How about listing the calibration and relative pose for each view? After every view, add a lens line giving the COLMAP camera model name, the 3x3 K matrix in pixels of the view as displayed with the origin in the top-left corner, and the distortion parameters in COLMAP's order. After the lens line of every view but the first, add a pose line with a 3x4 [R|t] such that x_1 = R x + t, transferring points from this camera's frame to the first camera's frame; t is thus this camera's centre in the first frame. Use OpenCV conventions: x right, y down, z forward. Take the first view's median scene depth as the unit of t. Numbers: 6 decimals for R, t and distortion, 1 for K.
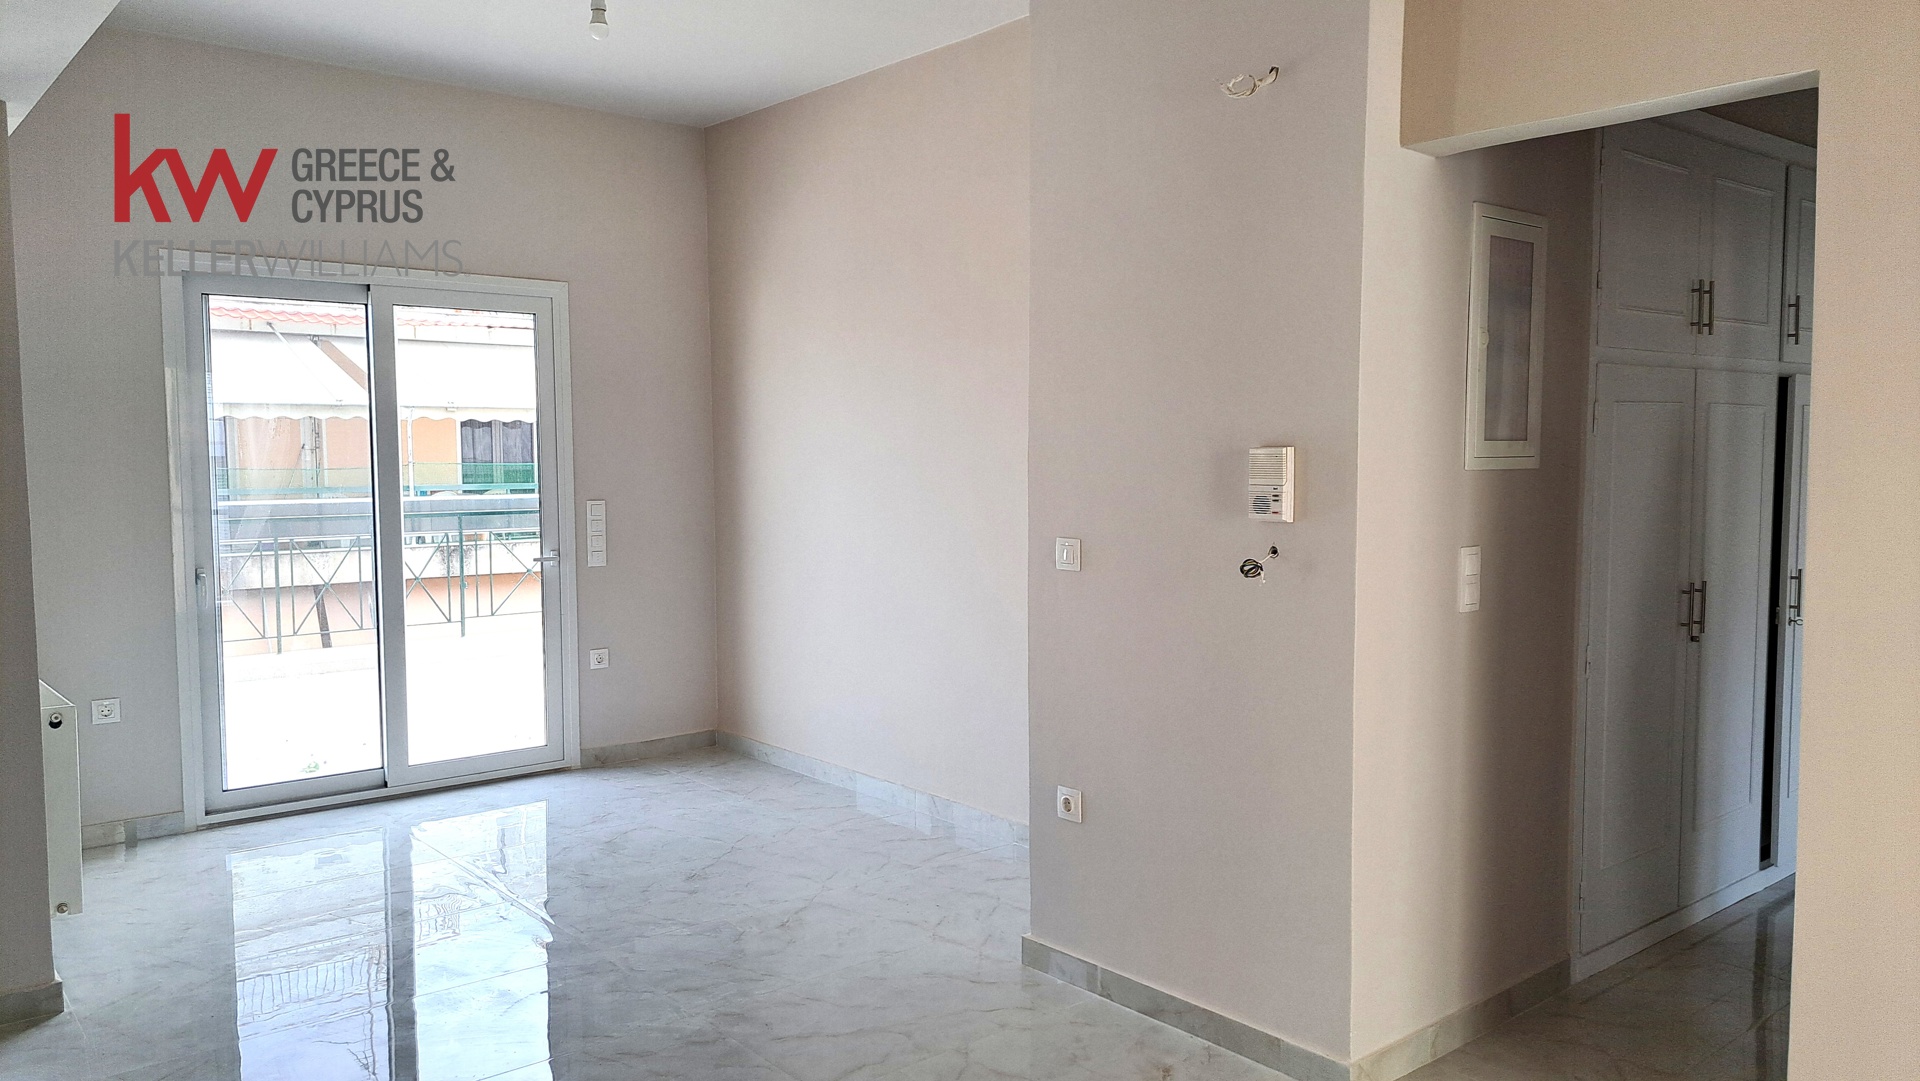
lens RADIAL K [[1361.6, 0, 998.2], [0, 1361.6, 537.3], [0, 0, 1]] dist [0.072489, -0.074856]
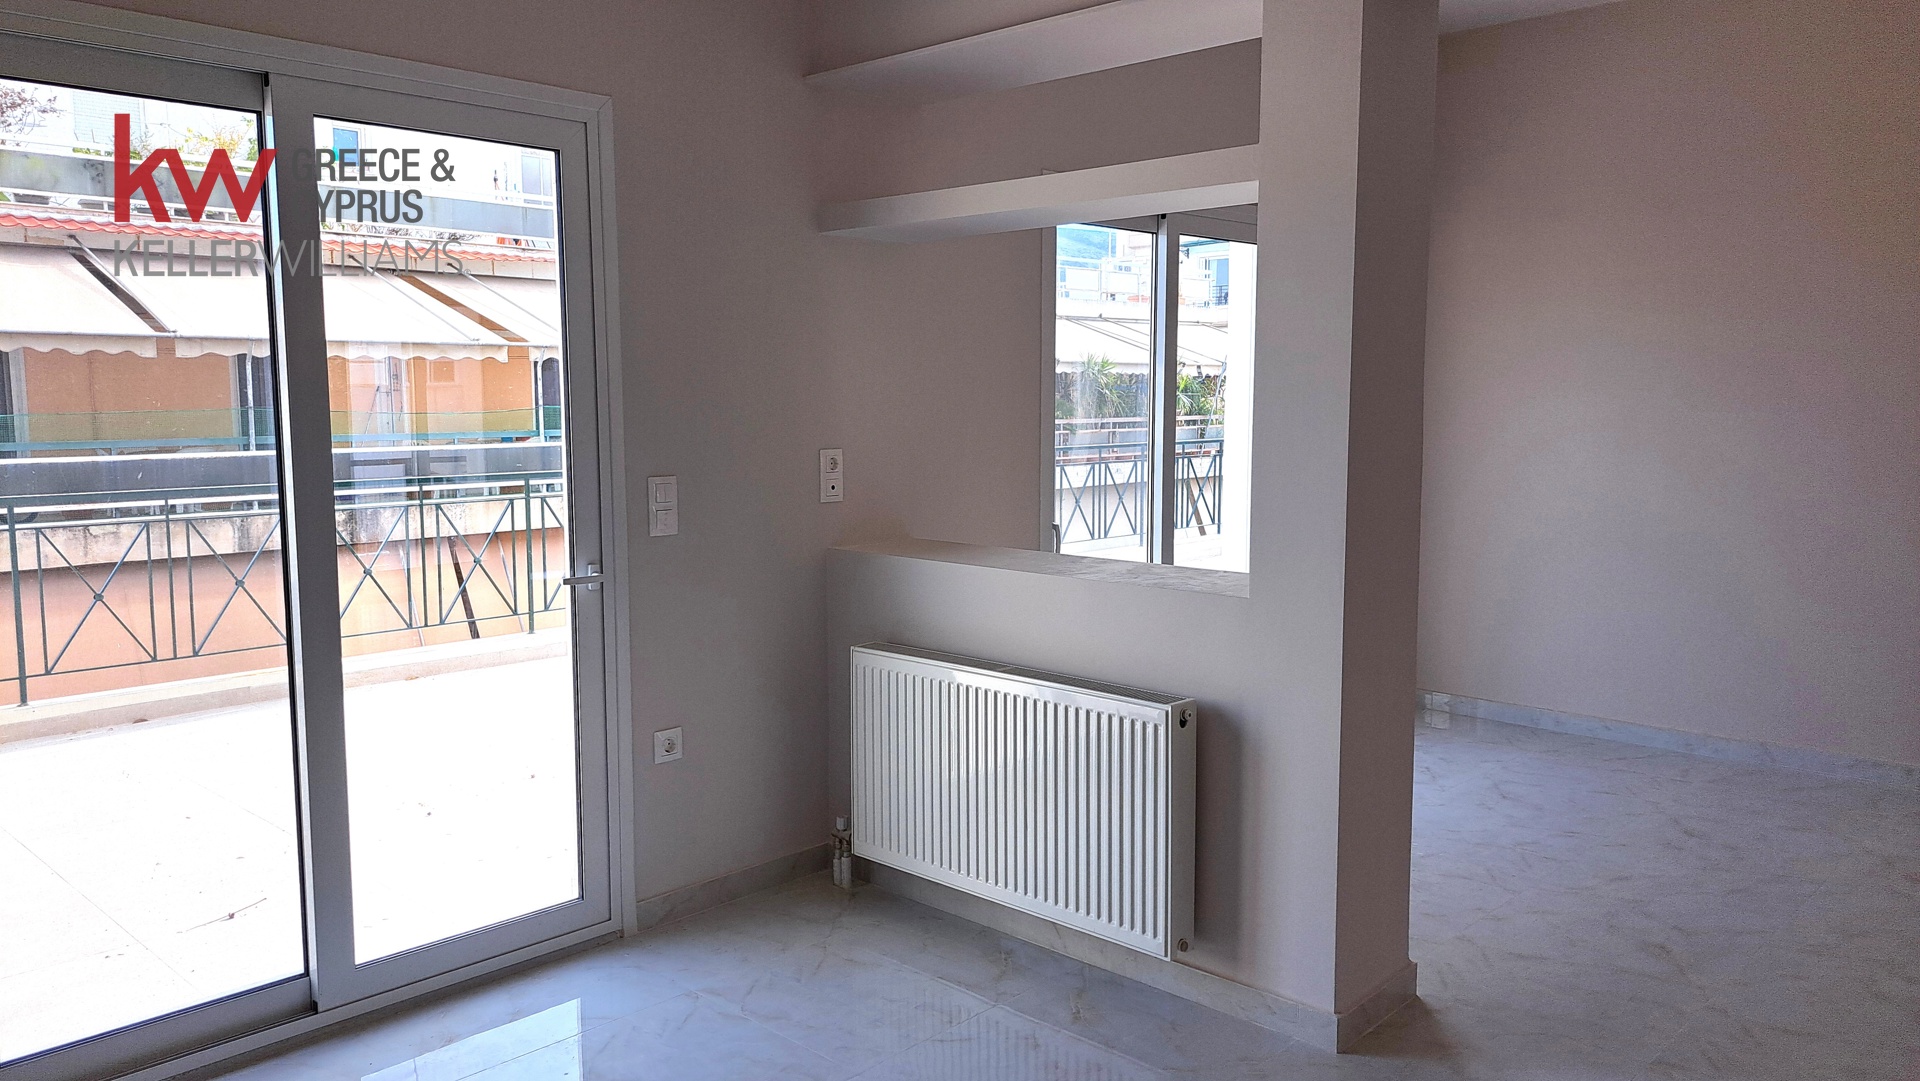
lens RADIAL K [[1353.9, 0, 955.9], [0, 1353.9, 519.2], [0, 0, 1]] dist [0.074421, -0.069952]
pose [[0.996601, -0.013221, 0.081311, -1.090947], [0.010833, 0.999499, 0.029731, -0.008234], [-0.081664, -0.028749, 0.996245, 0.113539]]
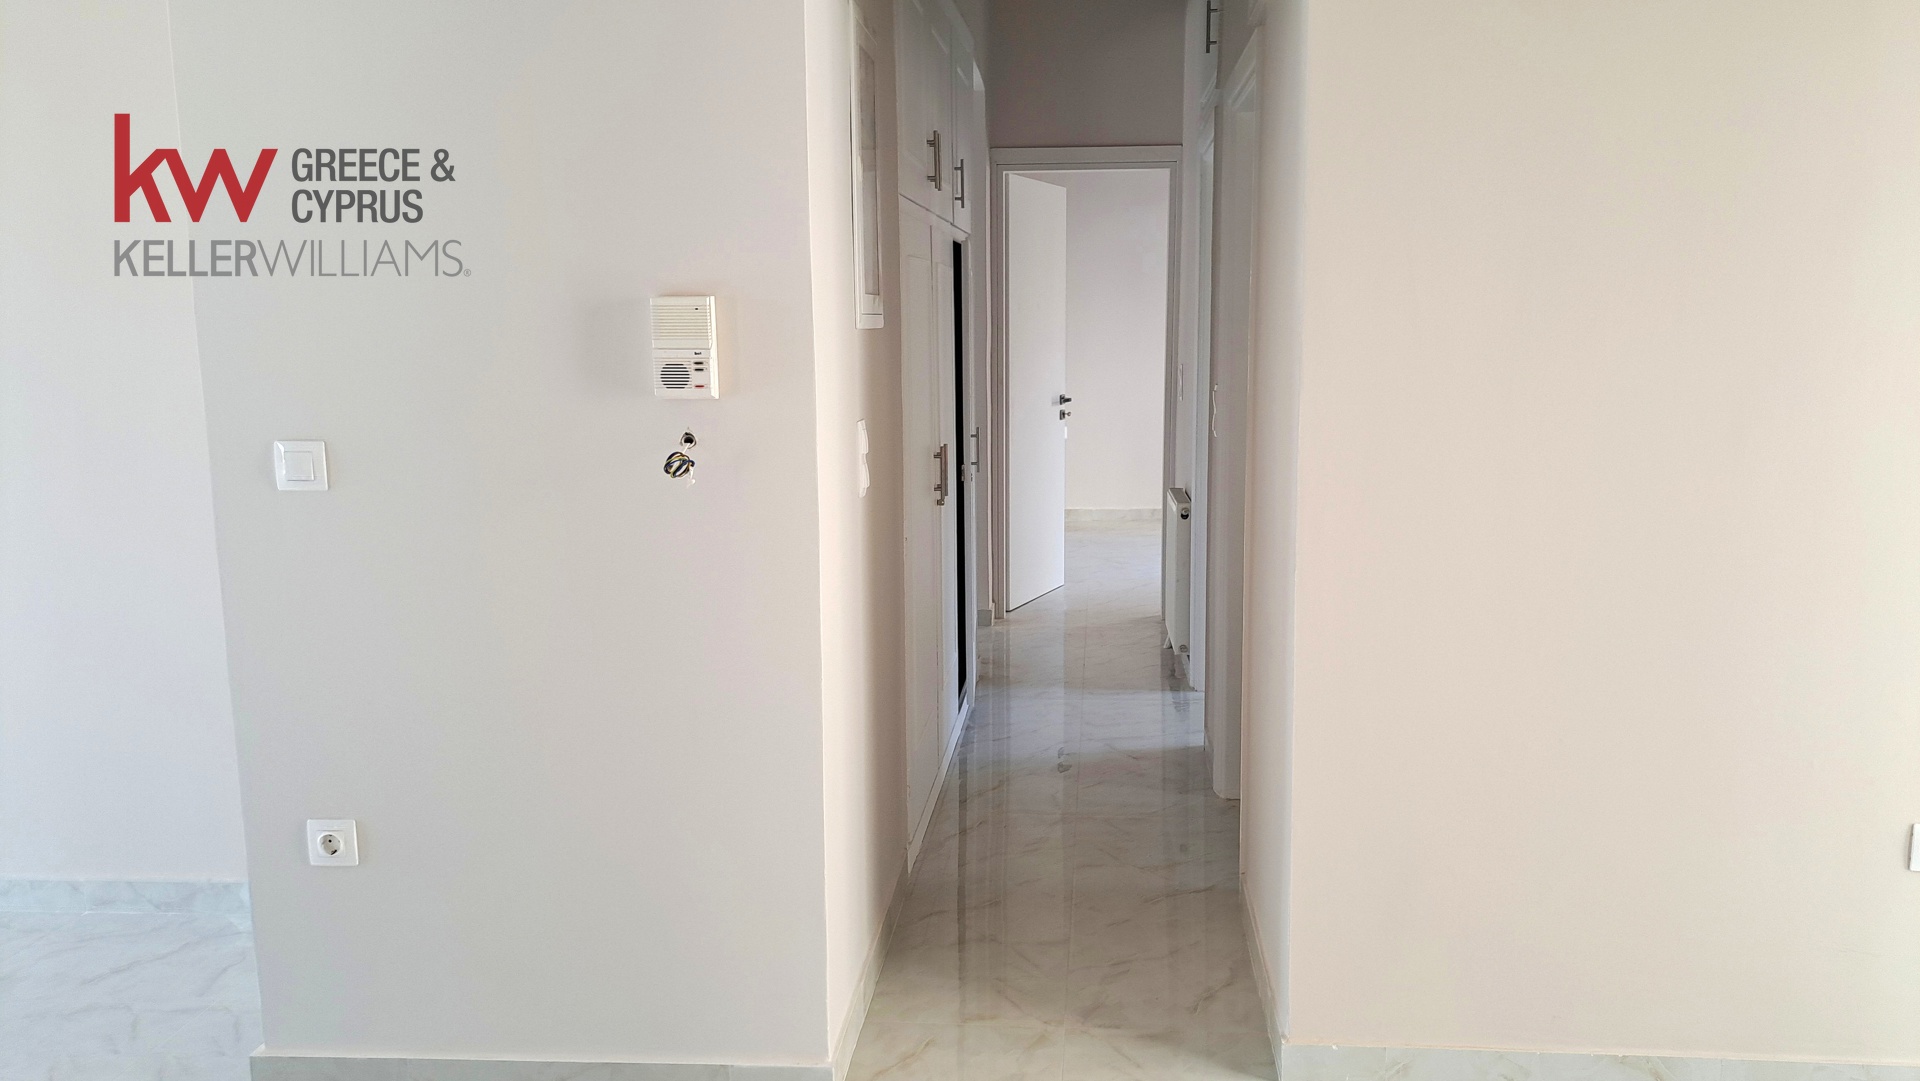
lens RADIAL K [[1380.1, 0, 960.0], [0, 1380.1, 540.5], [0, 0, 1]] dist [0.068838, -0.071812]
pose [[0.712215, -0.113336, 0.692752, -0.196873], [0.053827, 0.992792, 0.107084, -0.007080], [-0.699895, -0.038978, 0.713182, 0.327858]]
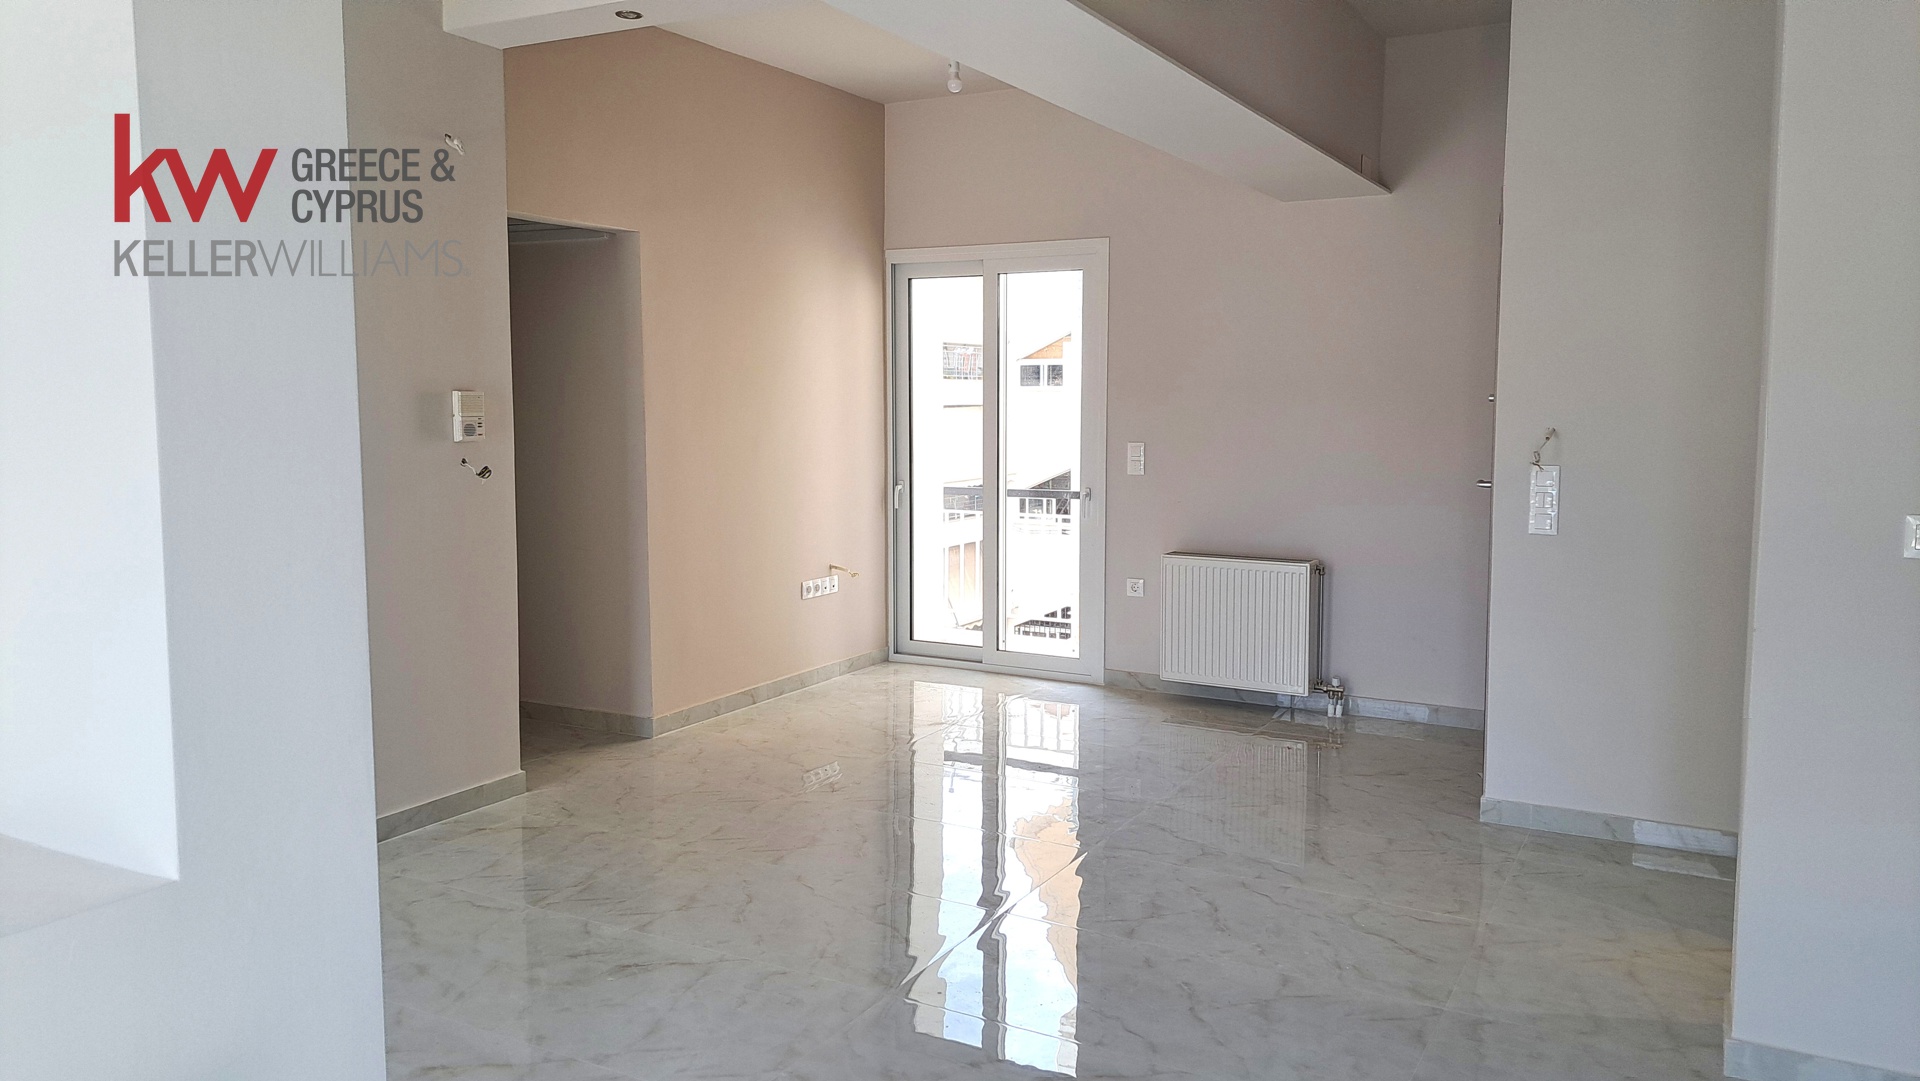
lens RADIAL K [[1380.1, 0, 960.0], [0, 1380.1, 540.5], [0, 0, 1]] dist [0.068838, -0.071812]
pose [[-0.329995, -0.104356, 0.938197, -1.259999], [0.061805, 0.989350, 0.131784, -0.063691], [-0.941957, 0.101474, -0.320031, 0.891959]]
